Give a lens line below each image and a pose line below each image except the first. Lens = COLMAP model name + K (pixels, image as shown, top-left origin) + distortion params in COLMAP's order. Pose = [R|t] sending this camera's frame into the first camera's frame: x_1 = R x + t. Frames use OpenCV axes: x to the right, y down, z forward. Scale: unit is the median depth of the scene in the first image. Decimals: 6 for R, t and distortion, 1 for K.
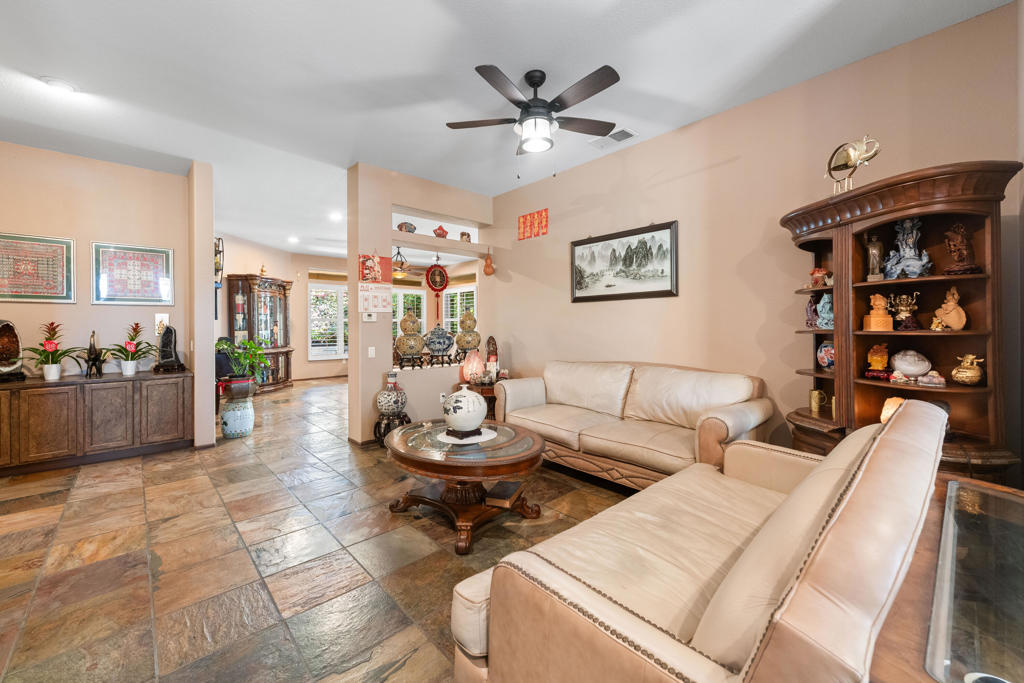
lens RADIAL K [[404.7, 0, 519.8], [0, 404.7, 326.4], [0, 0, 1]] dist [0.015441, -0.003923]
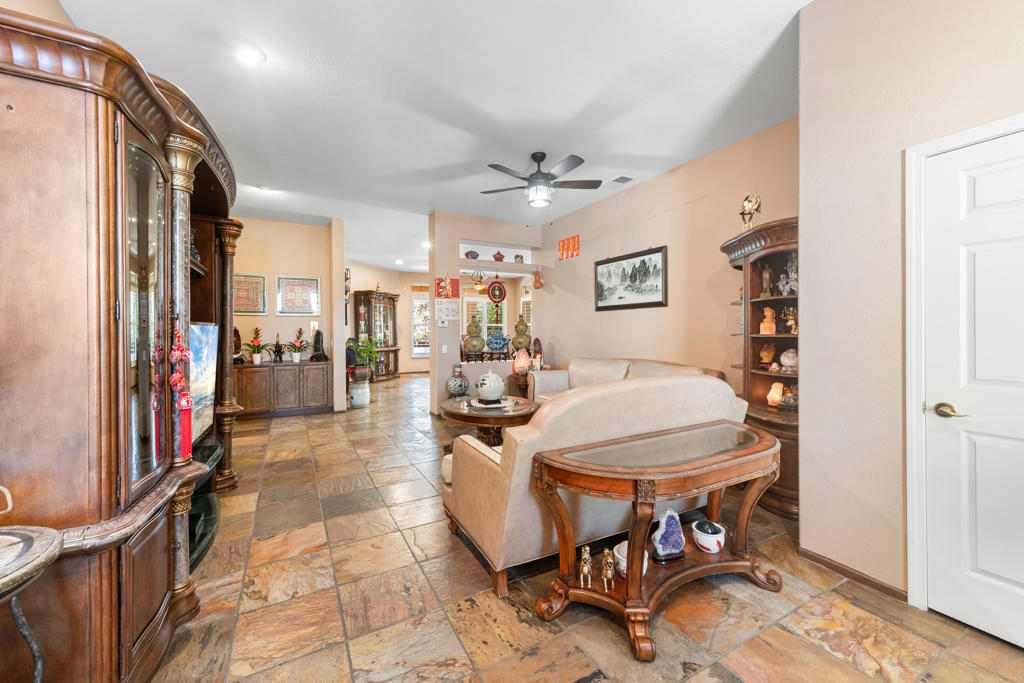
lens RADIAL K [[404.7, 0, 521.7], [0, 404.7, 333.5], [0, 0, 1]] dist [0.015441, -0.003923]
pose [[0.972155, 0.002534, -0.234326, 0.214464], [-0.000558, 0.999964, 0.008498, -0.000866], [0.234339, -0.008130, 0.972121, -0.274540]]
